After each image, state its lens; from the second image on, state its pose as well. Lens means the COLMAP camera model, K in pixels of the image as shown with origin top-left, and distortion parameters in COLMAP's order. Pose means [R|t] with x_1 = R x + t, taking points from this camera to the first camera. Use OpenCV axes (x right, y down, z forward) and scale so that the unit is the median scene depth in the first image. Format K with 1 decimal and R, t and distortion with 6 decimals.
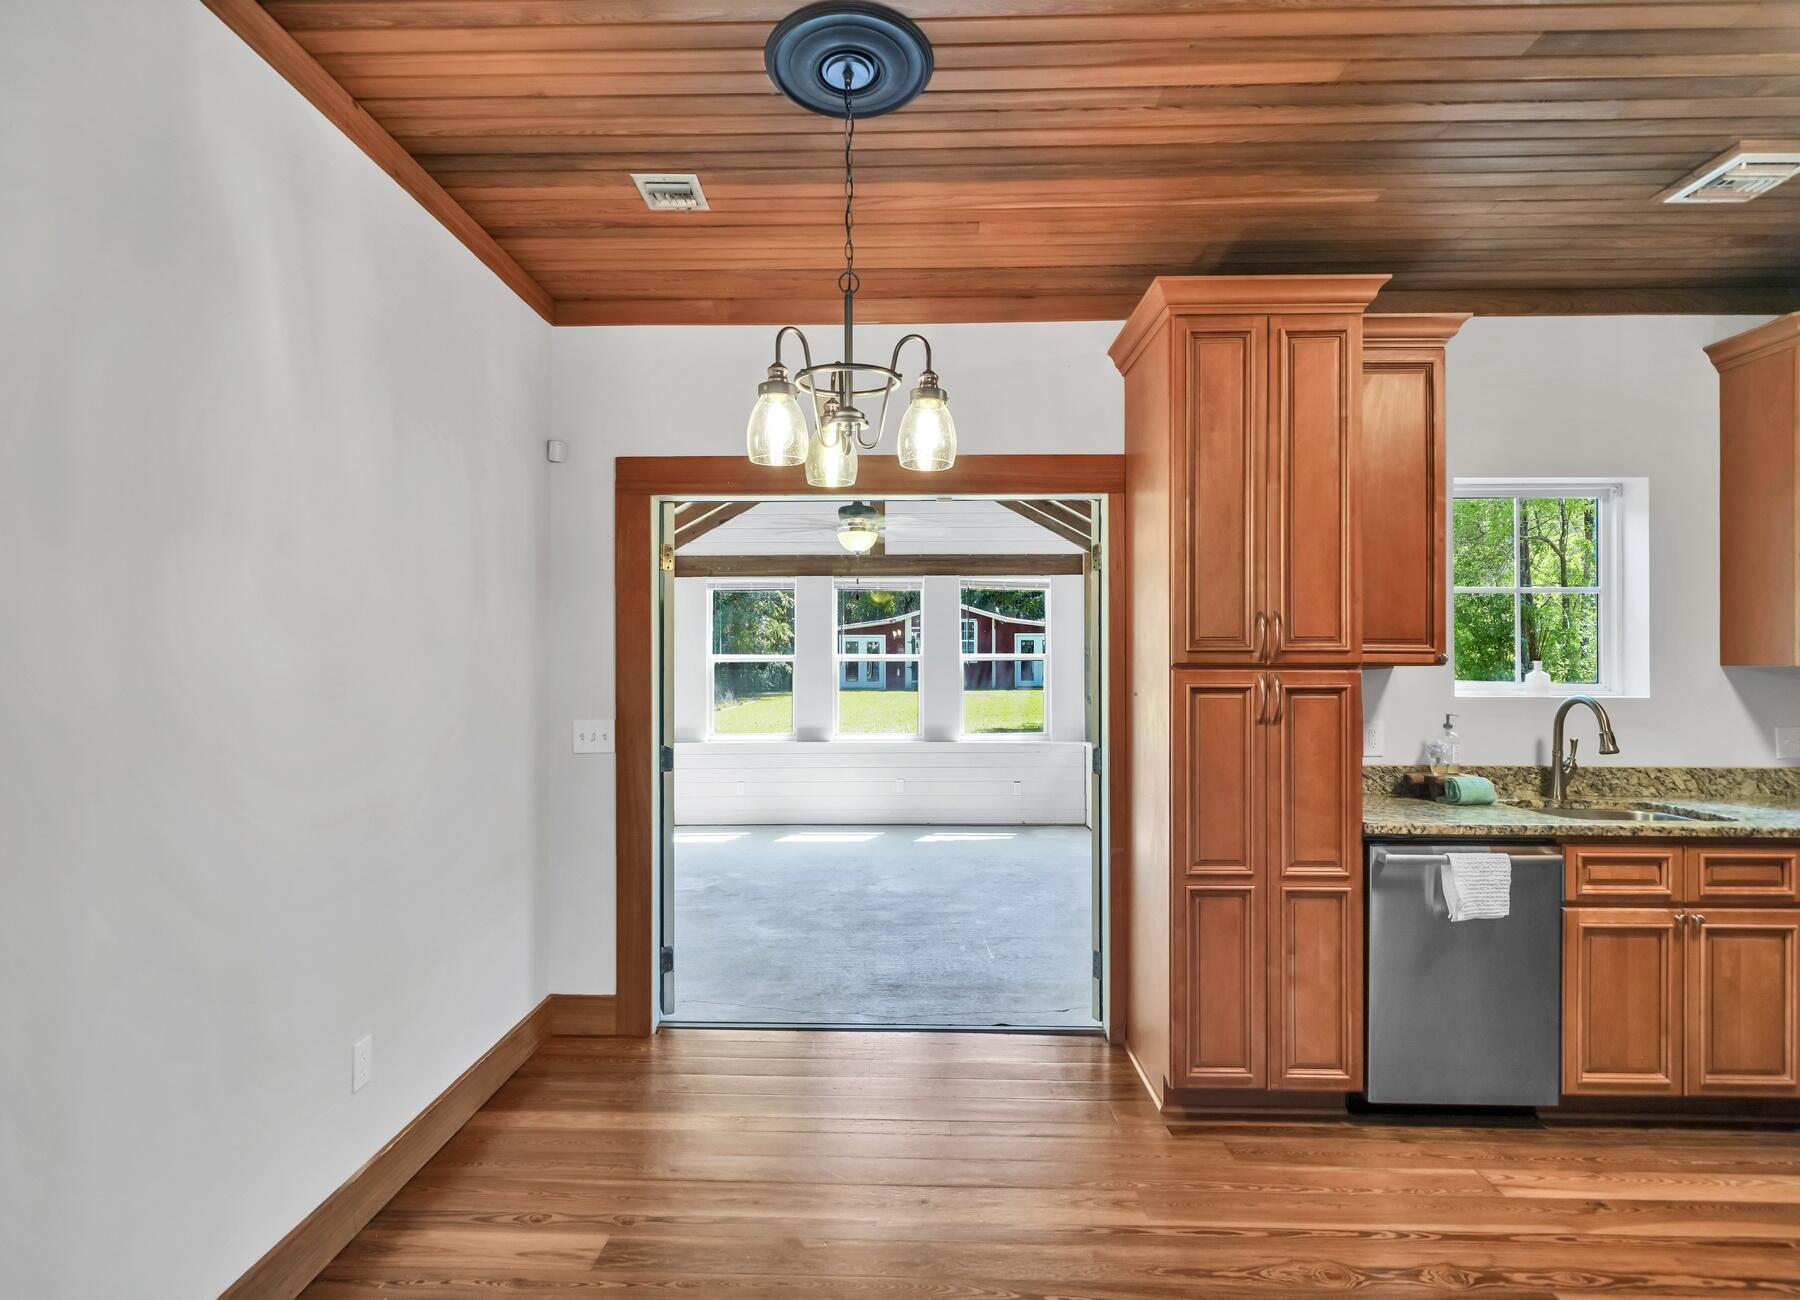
lens RADIAL K [[850.0, 0, 913.2], [0, 850.0, 656.9], [0, 0, 1]] dist [-0.002141, 0.000601]
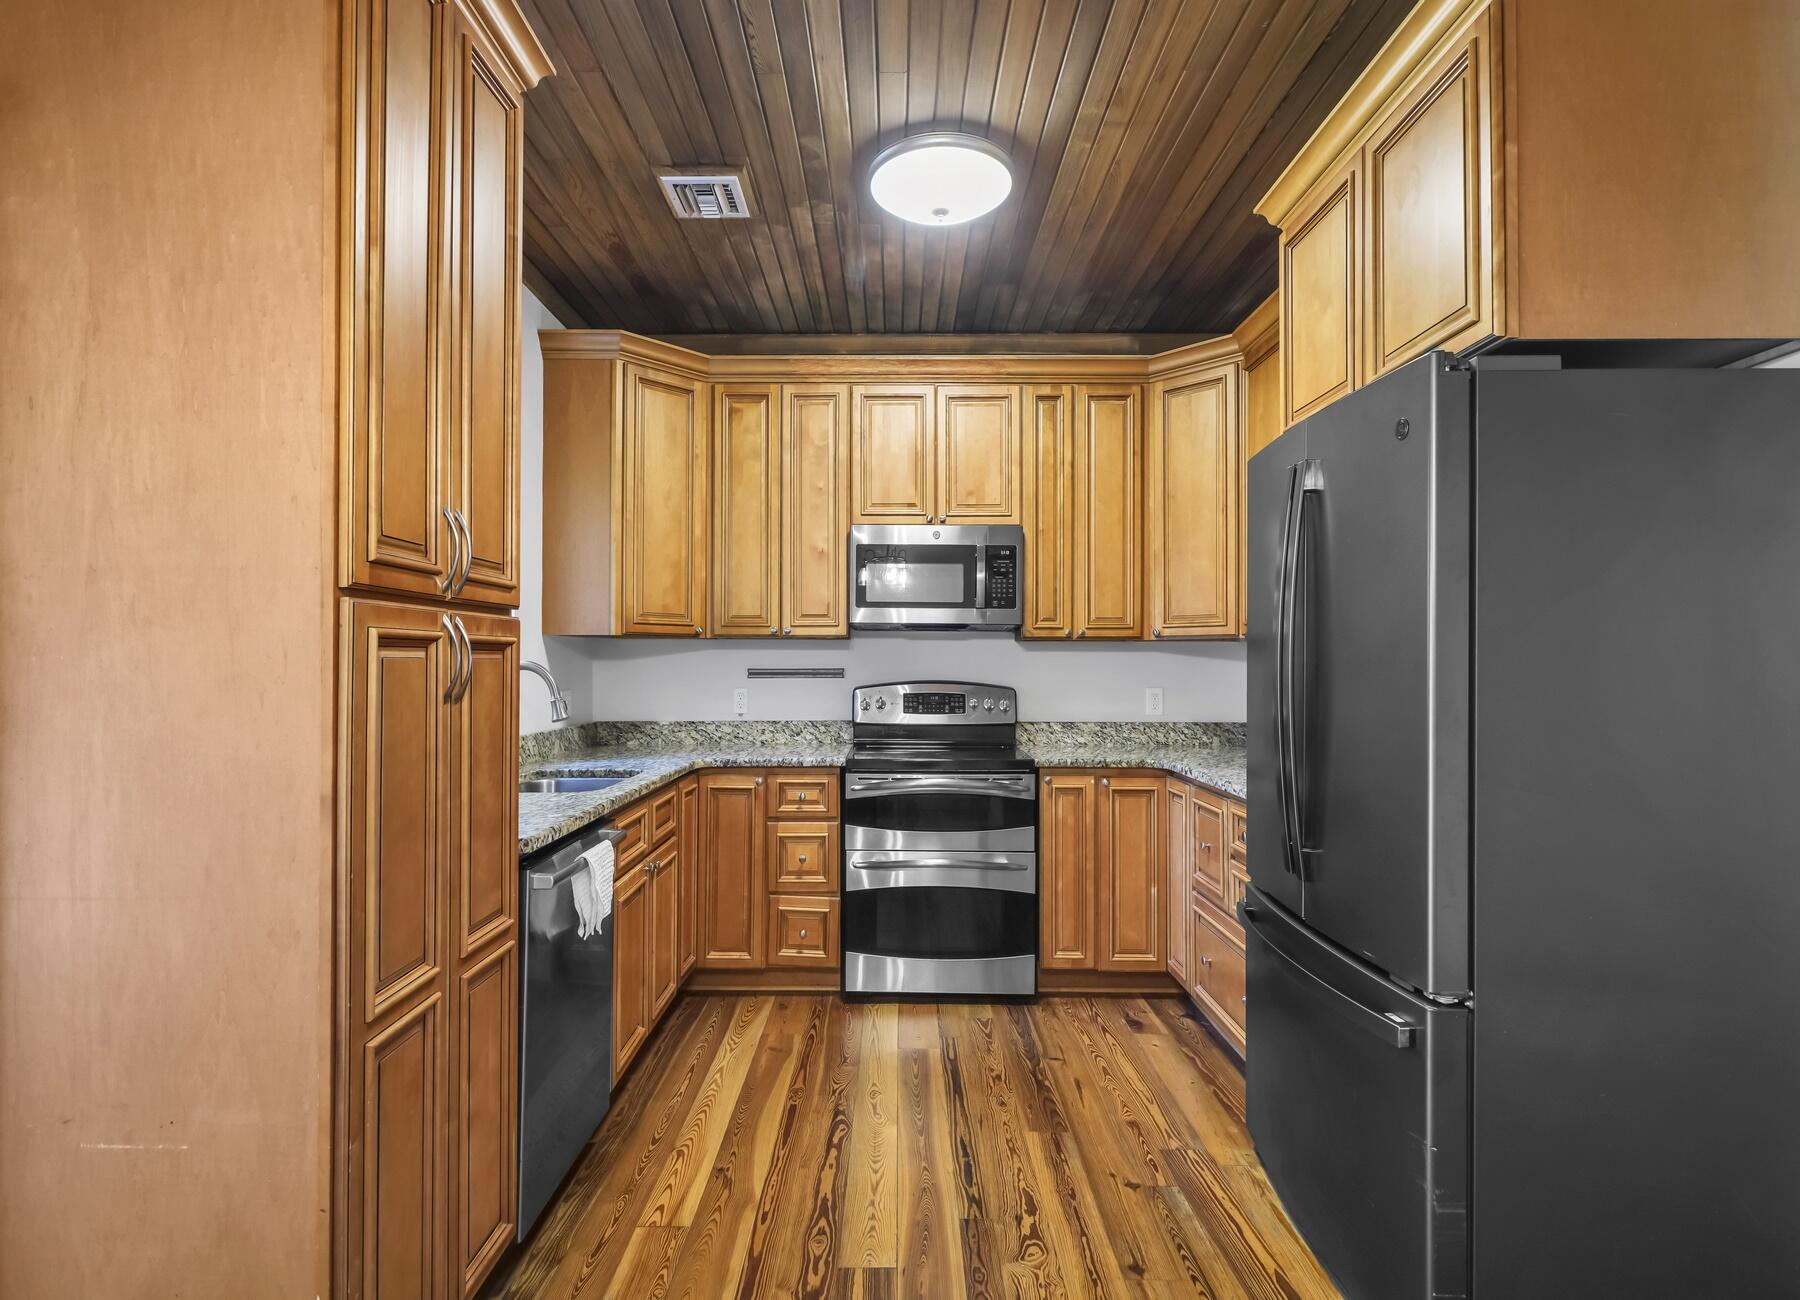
lens RADIAL K [[884.7, 0, 855.7], [0, 884.7, 658.2], [0, 0, 1]] dist [0.001184, 0.000332]
pose [[0.012898, 0.003624, 0.999910, -0.181487], [-0.005479, 0.999979, -0.003553, 0.049842], [-0.999902, -0.005433, 0.012917, 0.718925]]
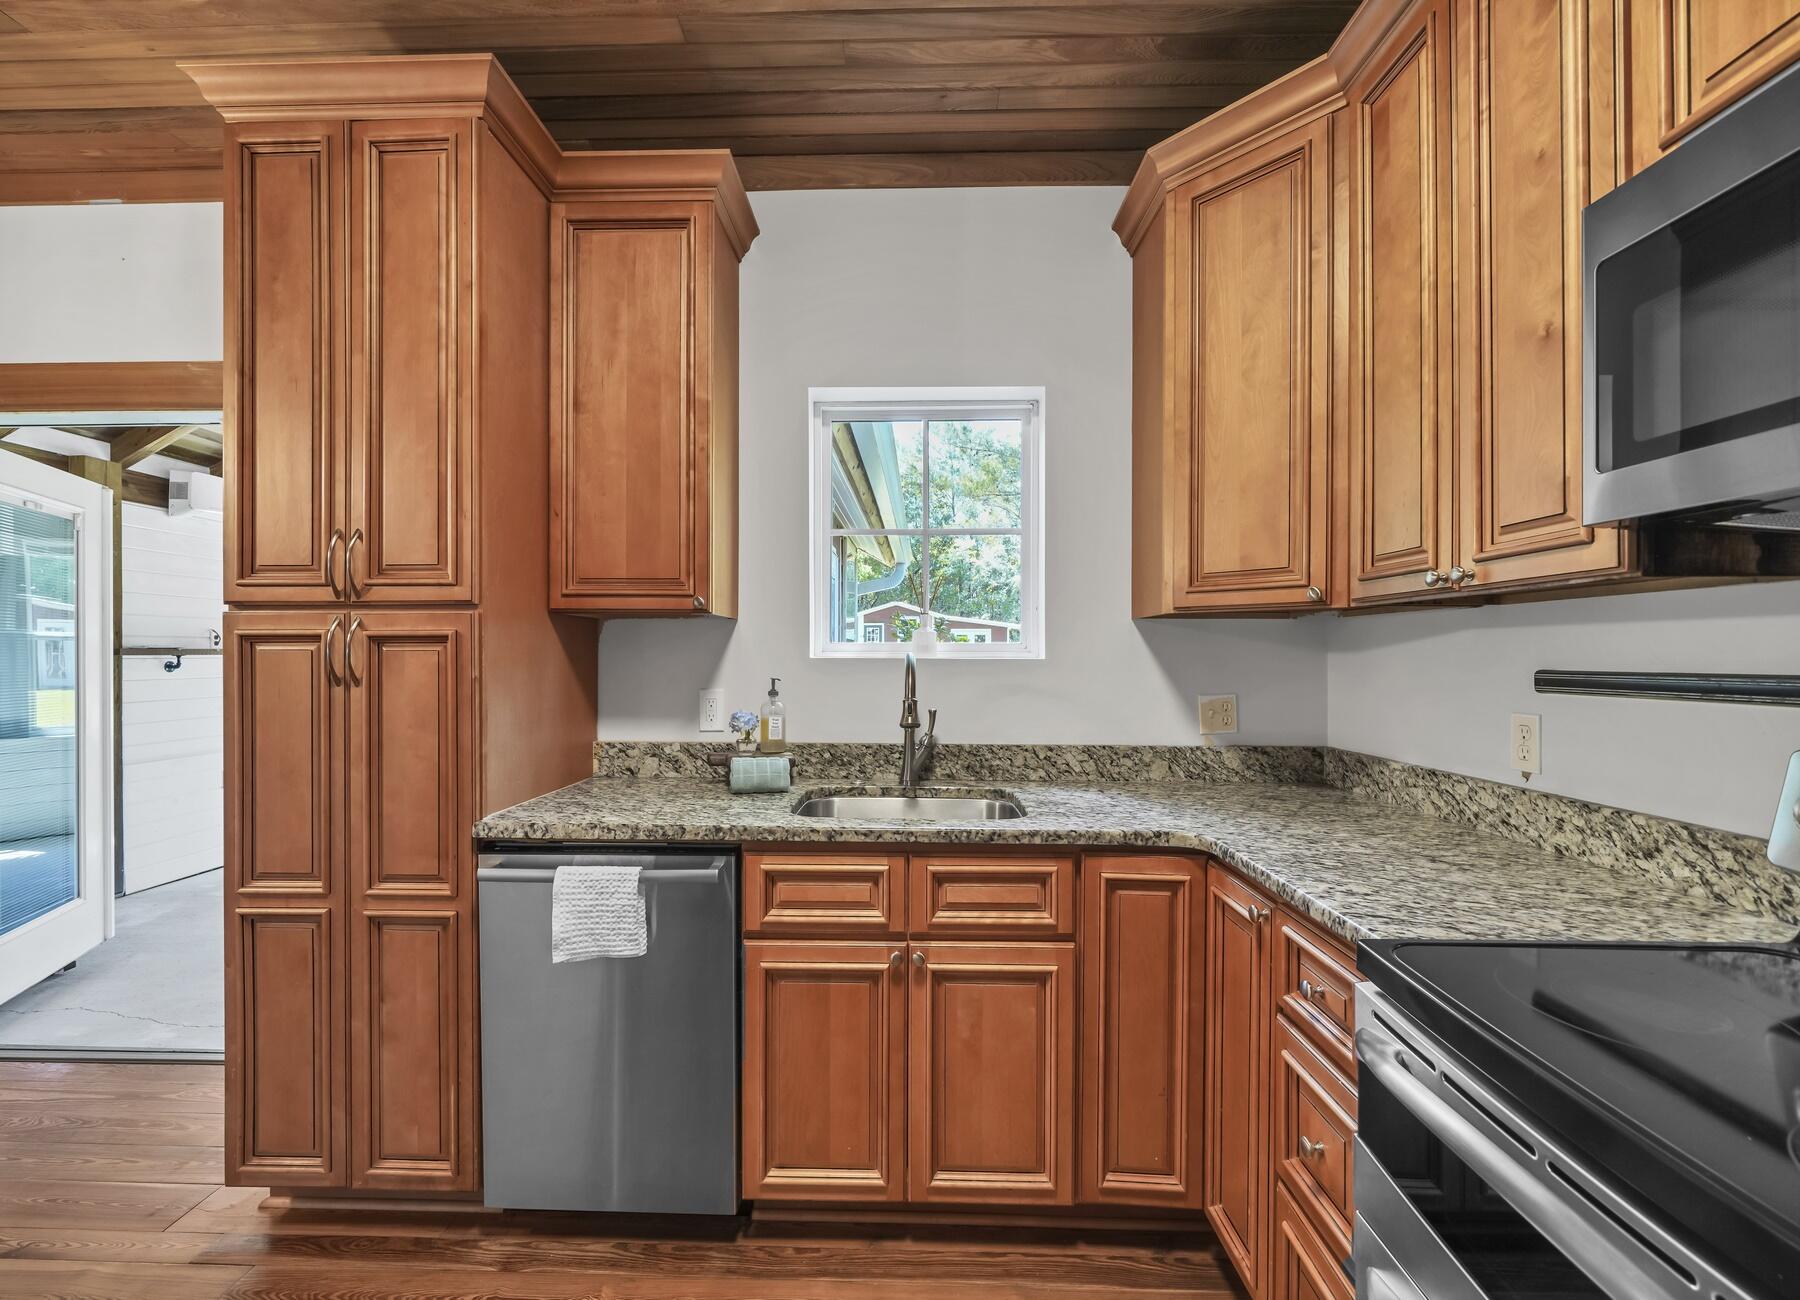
lens RADIAL K [[706.0, 0, 916.5], [0, 706.0, 652.4], [0, 0, 1]] dist [-0.001217, -0.000181]
pose [[0.999995, 0.000090, 0.003003, 0.902151], [-0.000090, 1.000000, 0.000064, 0.051162], [-0.003003, -0.000064, 0.999995, 0.398961]]
